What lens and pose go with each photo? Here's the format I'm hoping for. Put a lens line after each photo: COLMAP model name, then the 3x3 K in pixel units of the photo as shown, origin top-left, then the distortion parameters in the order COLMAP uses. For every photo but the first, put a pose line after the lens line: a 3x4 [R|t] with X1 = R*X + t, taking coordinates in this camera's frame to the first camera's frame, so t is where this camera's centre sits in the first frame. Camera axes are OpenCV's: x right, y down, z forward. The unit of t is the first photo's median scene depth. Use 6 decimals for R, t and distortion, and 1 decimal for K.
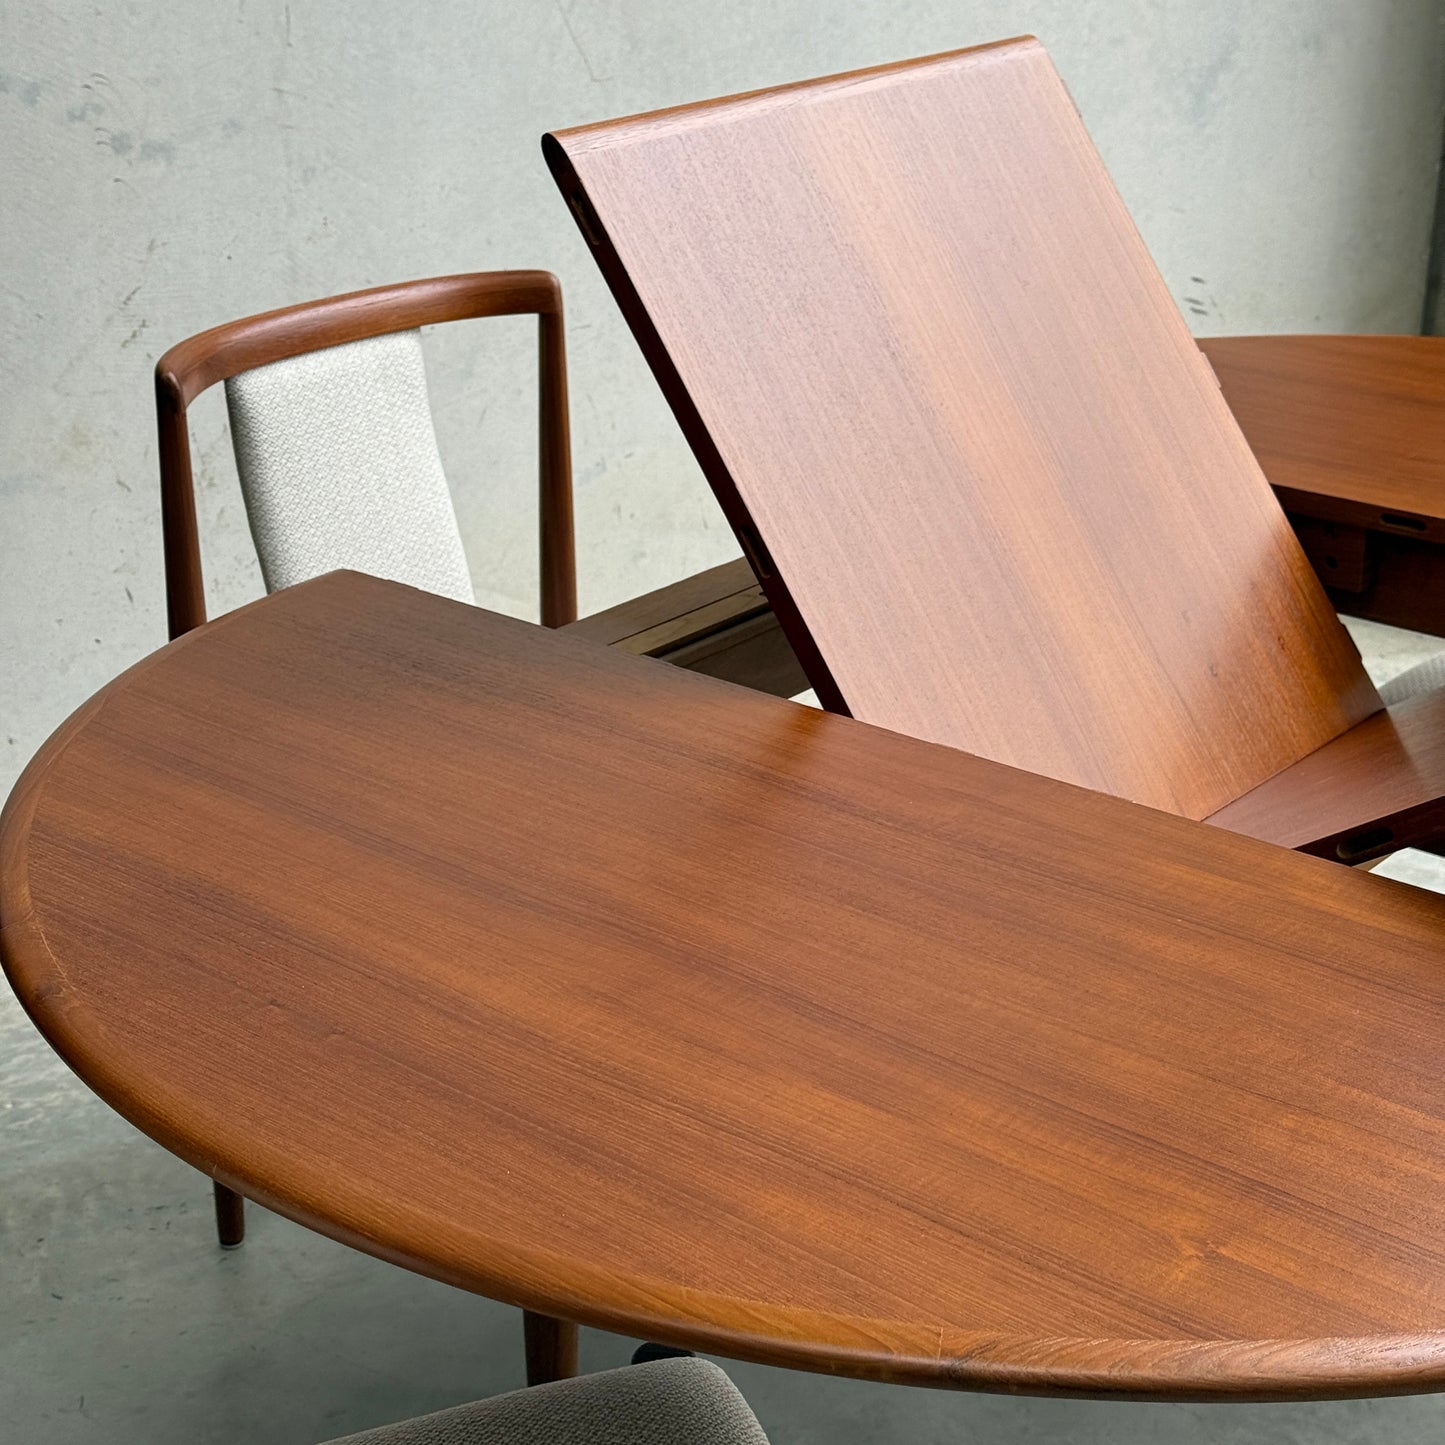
lens RADIAL K [[2599.1, 0, 677.0], [0, 2599.1, 726.0], [0, 0, 1]] dist [0.142548, -0.163745]
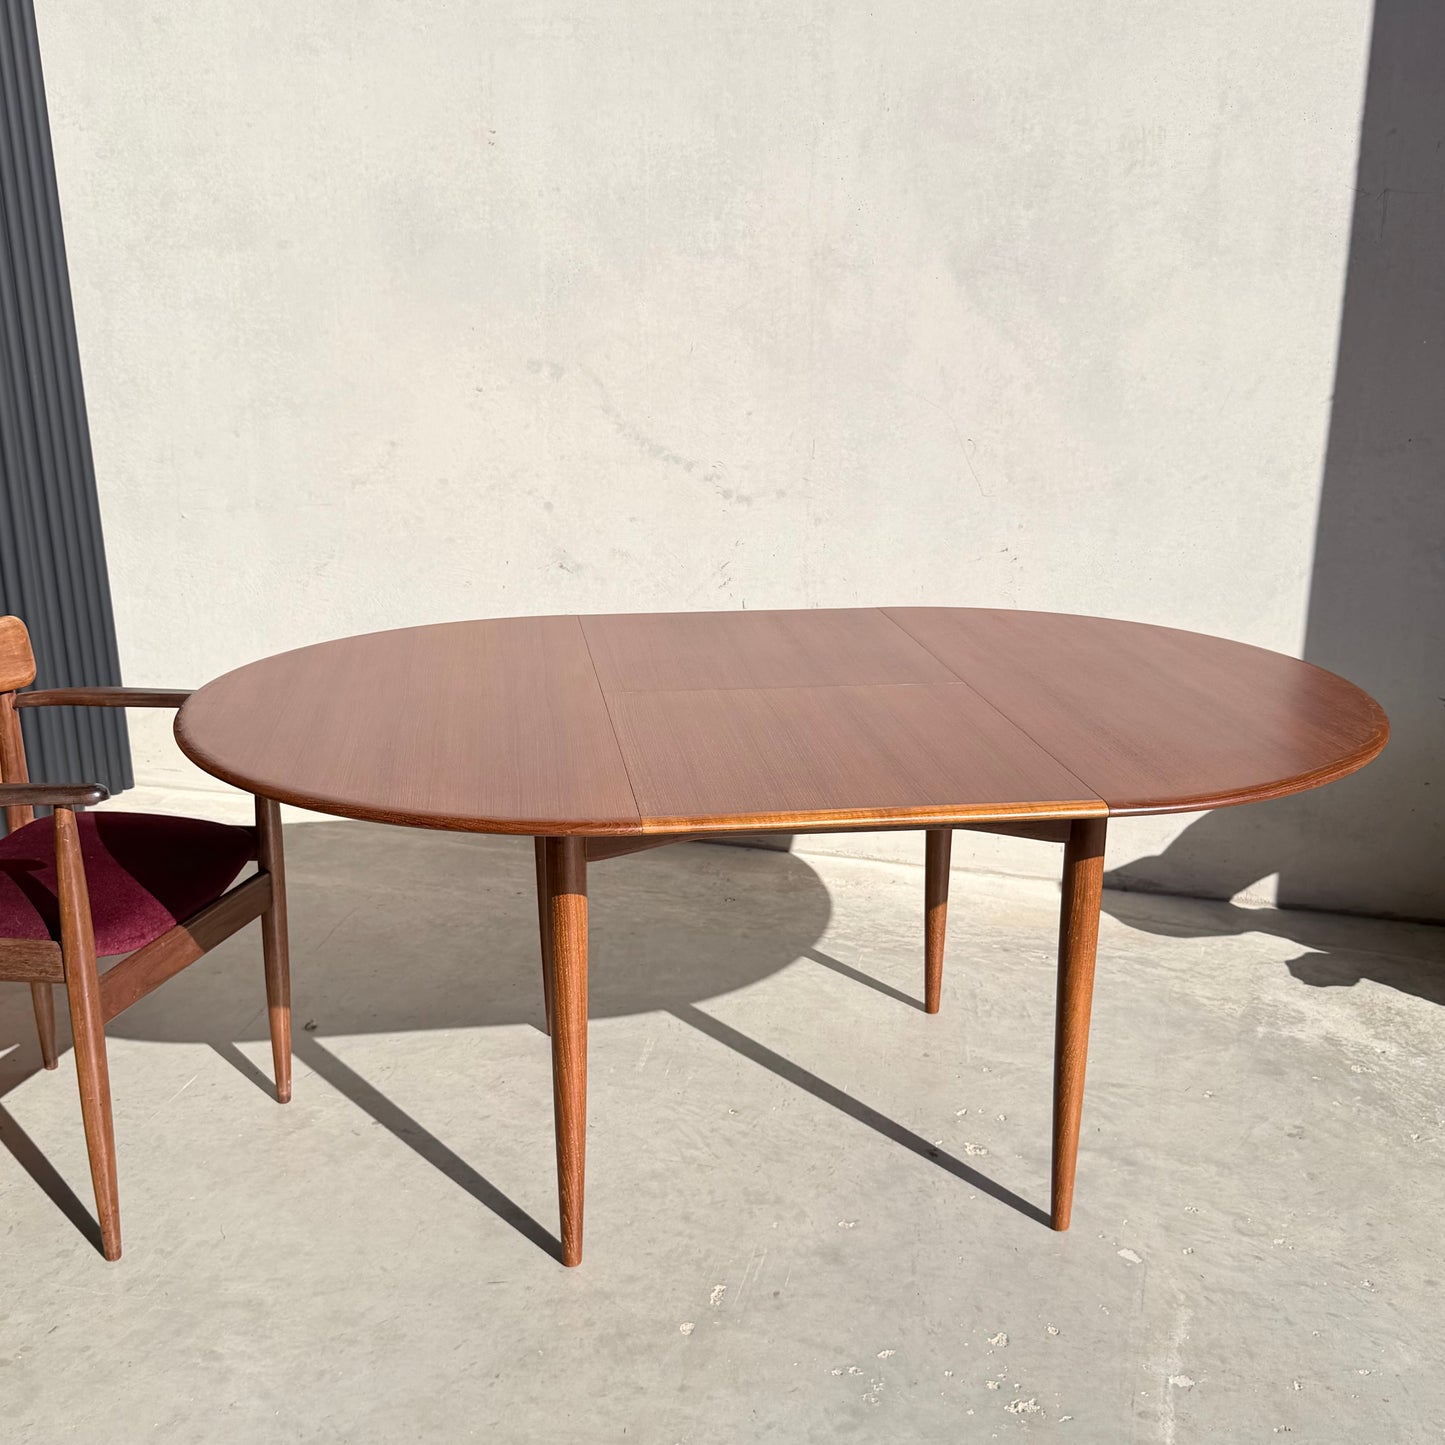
lens RADIAL K [[1636.7, 0, 735.3], [0, 1636.7, 729.7], [0, 0, 1]] dist [0.211932, -0.537363]
pose [[0.670811, 0.209477, -0.711430, 0.756020], [-0.291929, 0.956419, 0.006351, -0.047022], [0.681755, 0.203426, 0.702729, 0.100750]]
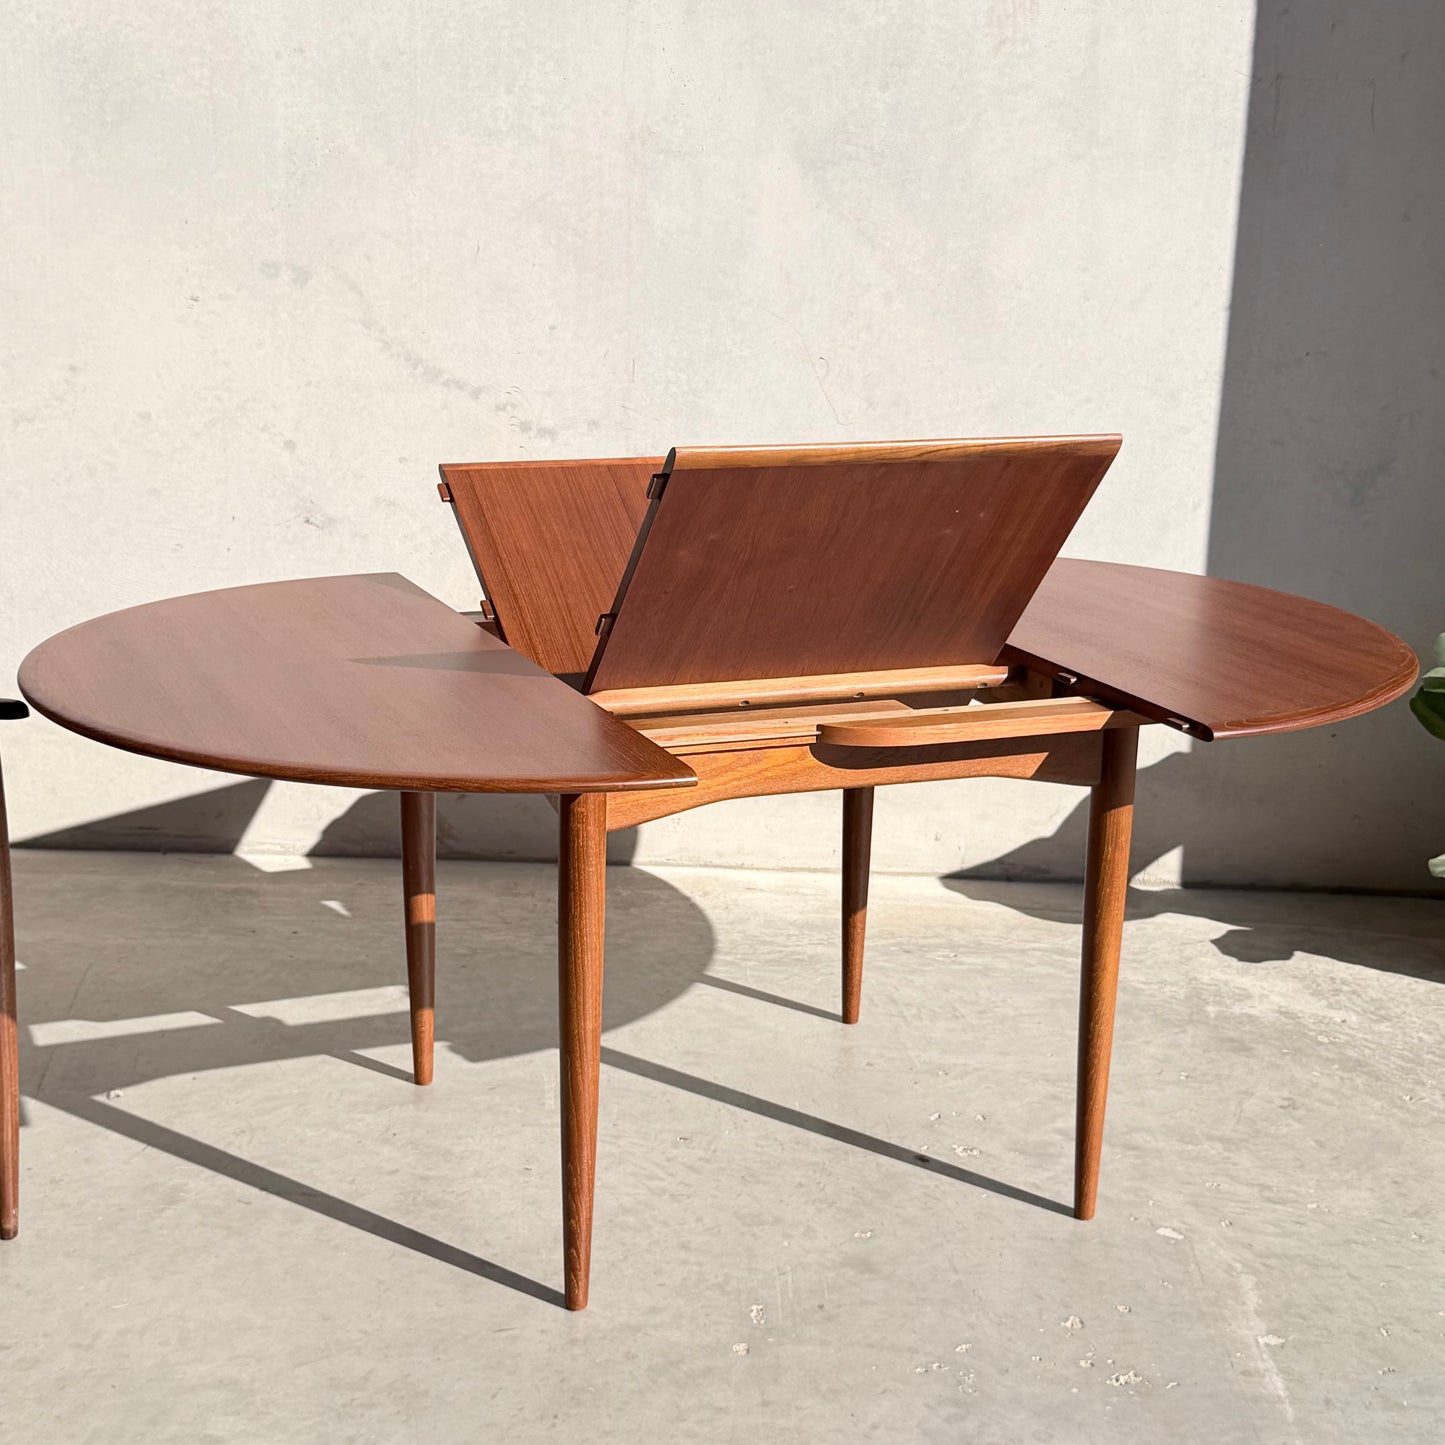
lens RADIAL K [[2258.9, 0, 719.2], [0, 2258.9, 726.8], [0, 0, 1]] dist [0.194099, -0.455546]
pose [[0.827952, 0.159182, -0.537733, 0.708153], [-0.235888, 0.968771, -0.076418, 0.053612], [0.508776, 0.190115, 0.839645, -0.152373]]
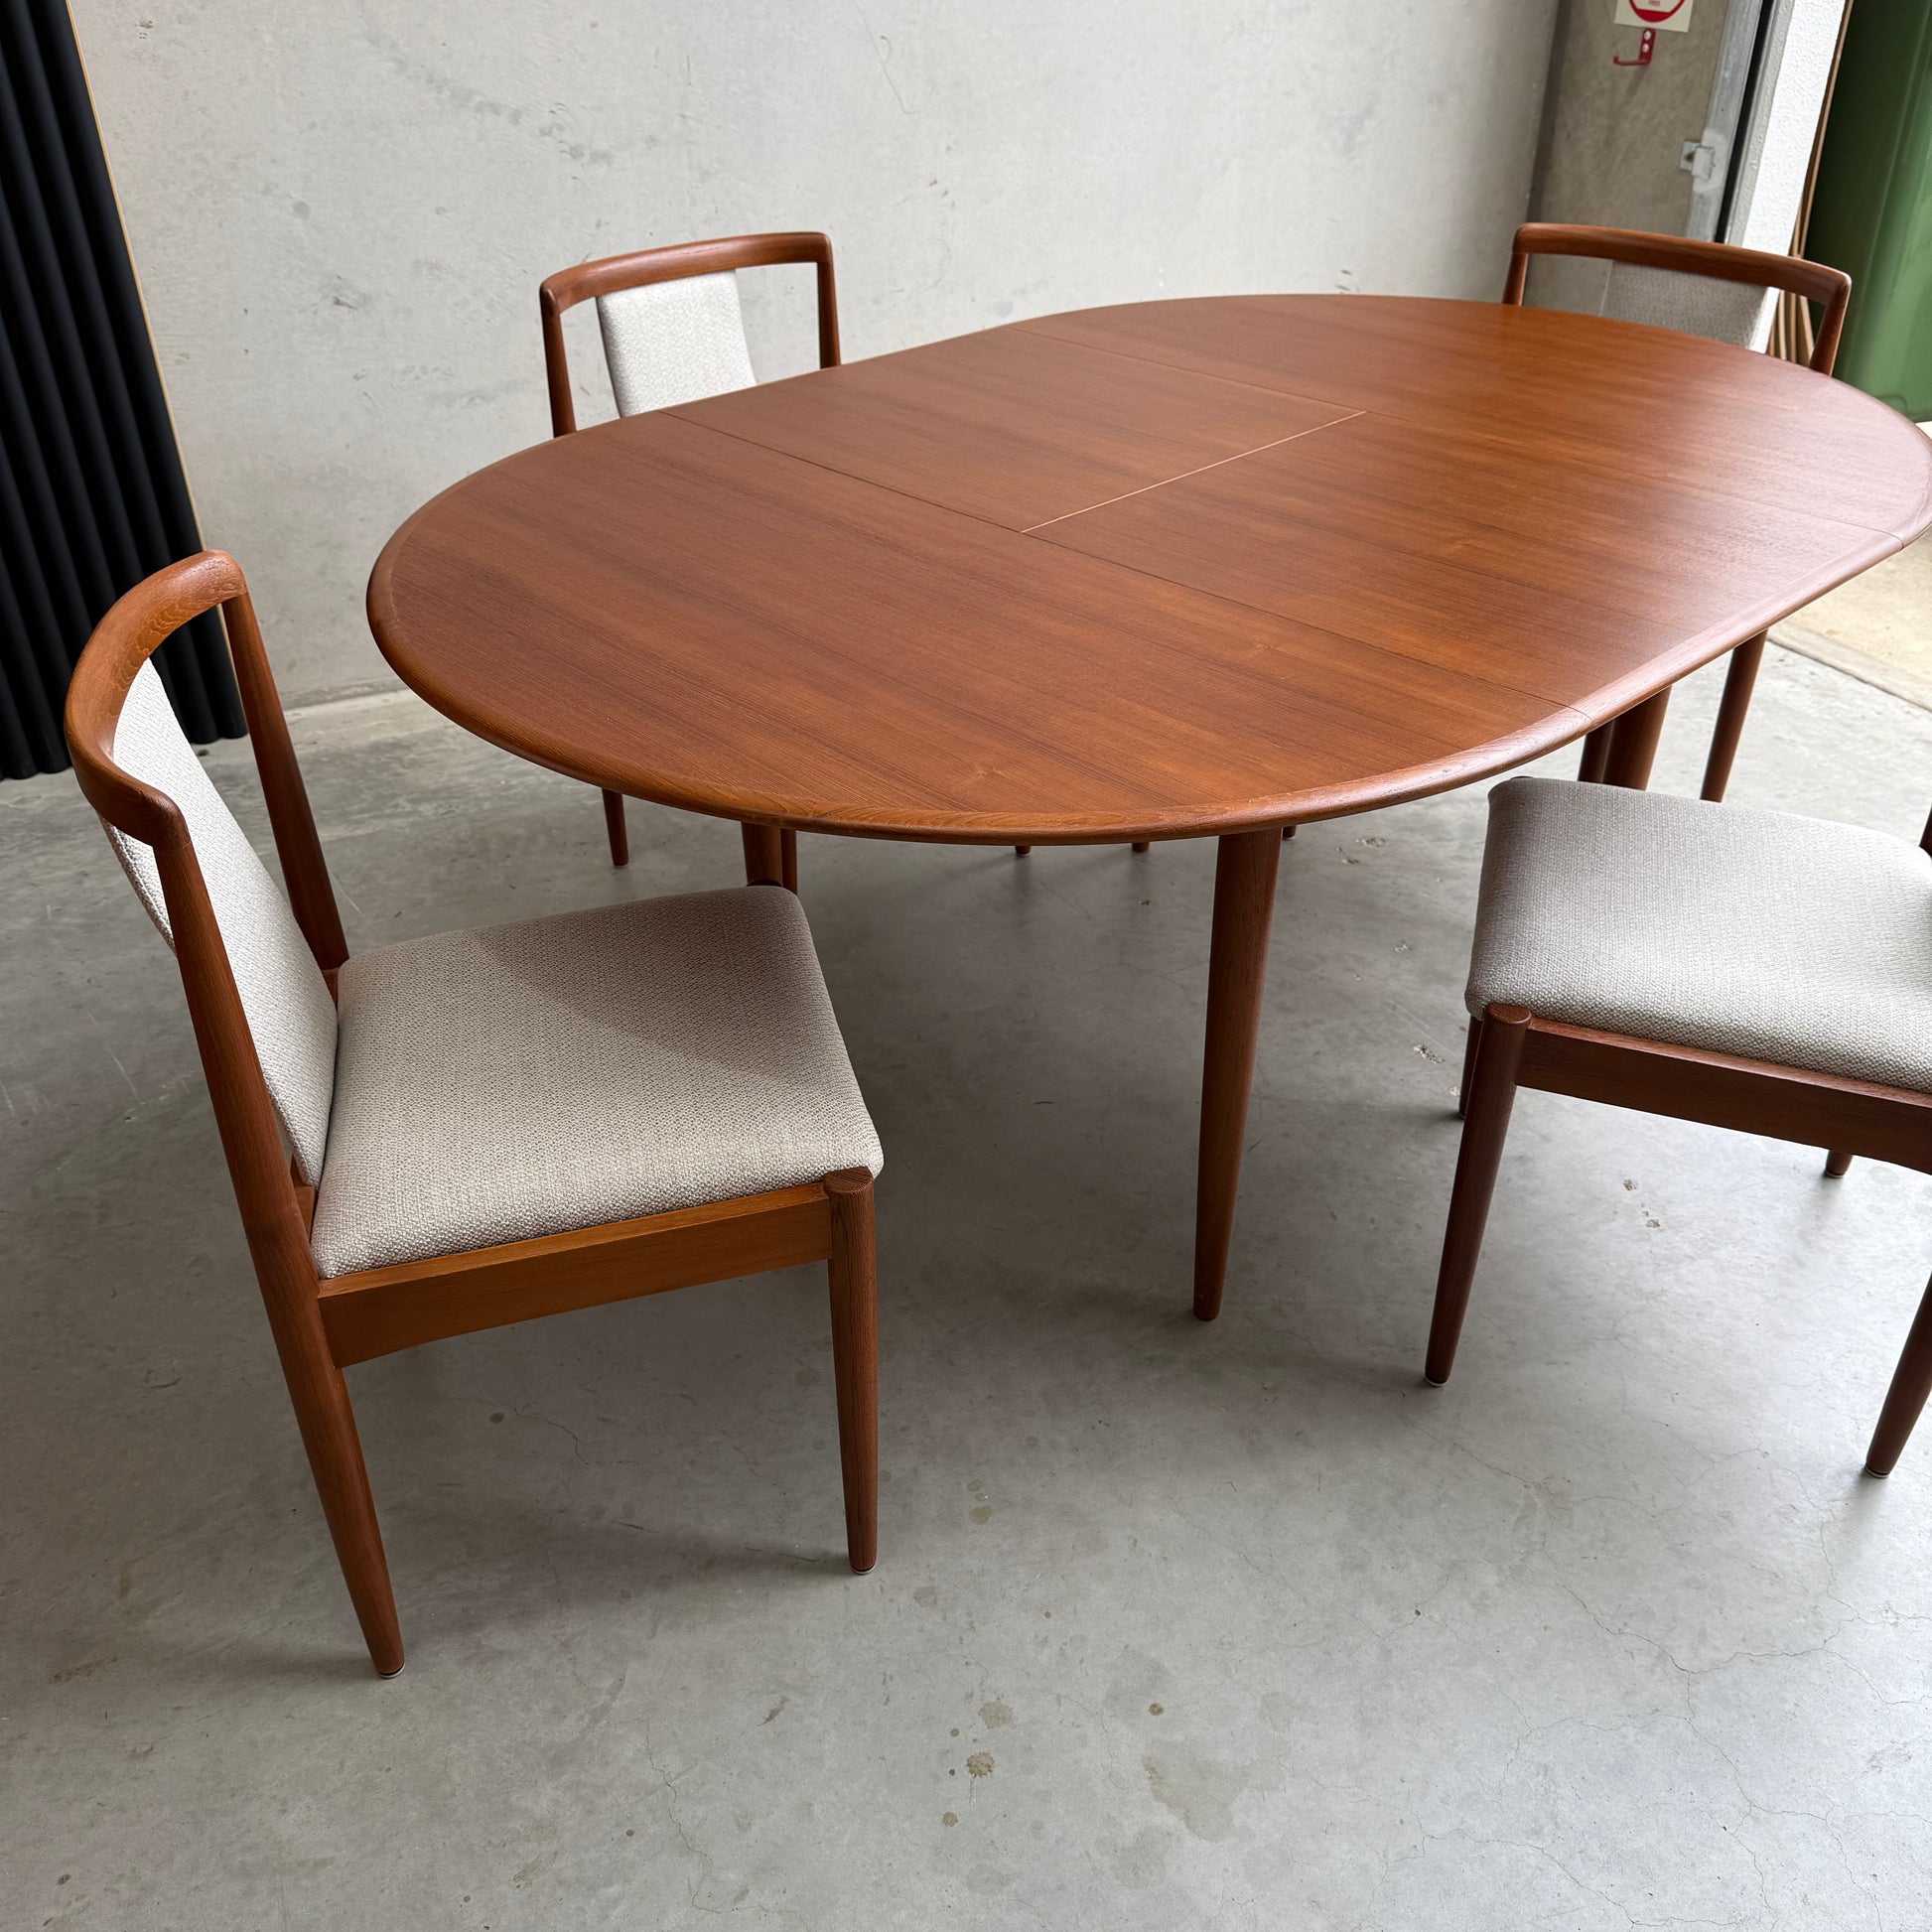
lens RADIAL K [[1819.2, 0, 955.0], [0, 1819.2, 960.8], [0, 0, 1]] dist [-0.000573, -0.006276]
pose [[0.995030, 0.048742, -0.086830, 0.113843], [-0.033132, 0.984381, 0.172908, 0.046015], [0.093901, -0.169172, 0.981103, -0.078691]]
